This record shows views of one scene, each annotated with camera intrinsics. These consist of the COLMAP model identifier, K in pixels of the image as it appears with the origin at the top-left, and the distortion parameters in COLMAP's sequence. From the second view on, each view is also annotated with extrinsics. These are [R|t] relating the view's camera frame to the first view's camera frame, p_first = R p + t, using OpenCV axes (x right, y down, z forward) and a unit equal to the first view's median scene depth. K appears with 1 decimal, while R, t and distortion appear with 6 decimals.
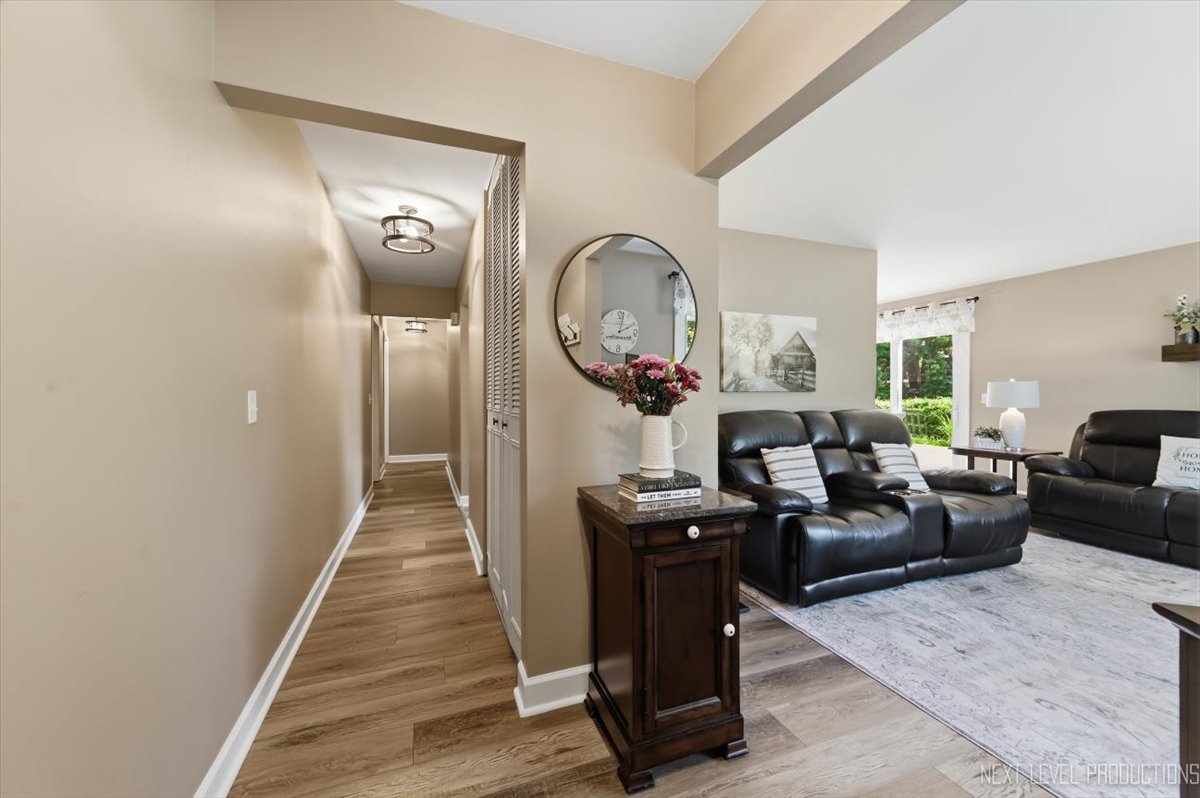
lens RADIAL K [[434.1, 0, 598.6], [0, 434.1, 409.3], [0, 0, 1]] dist [-0.000584, -0.000124]
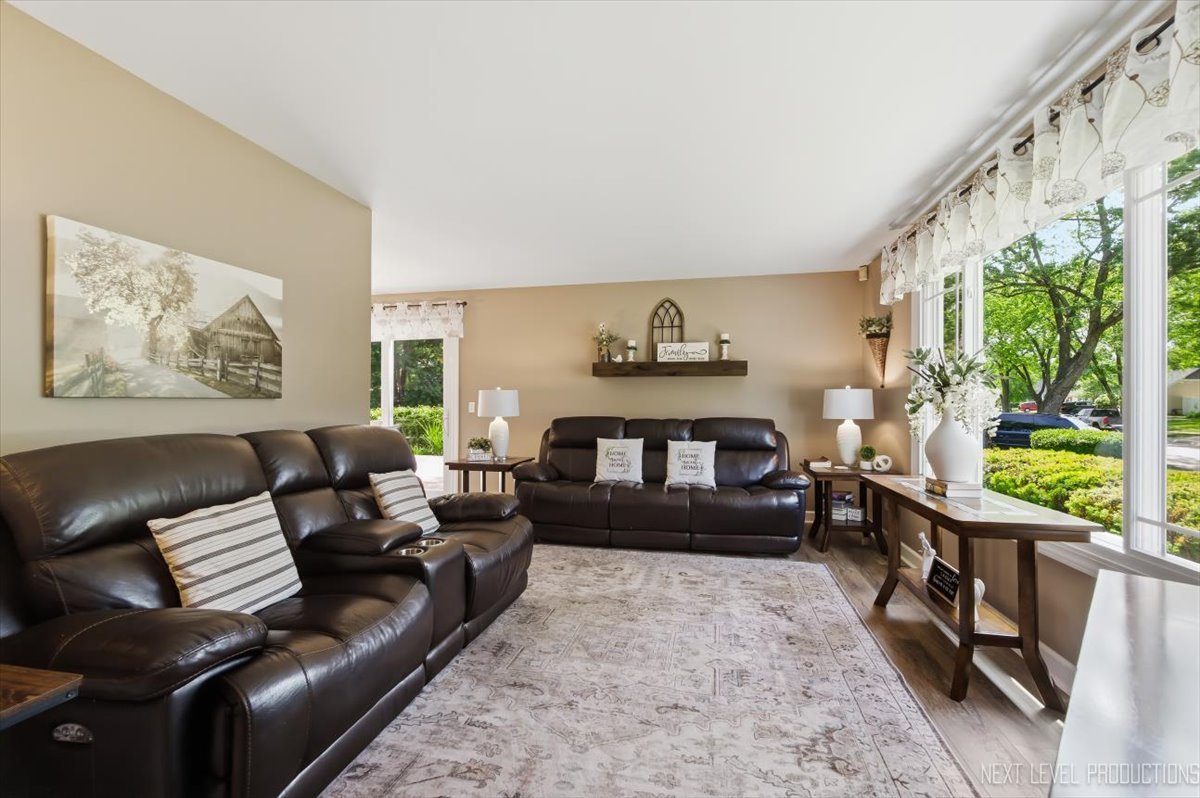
lens RADIAL K [[476.3, 0, 606.2], [0, 476.3, 391.7], [0, 0, 1]] dist [0.002830, 0.000225]
pose [[0.498416, 0.021661, 0.866667, 0.159295], [0.028697, 0.998728, -0.041465, -0.010184], [-0.866463, 0.045538, 0.497160, 0.293386]]
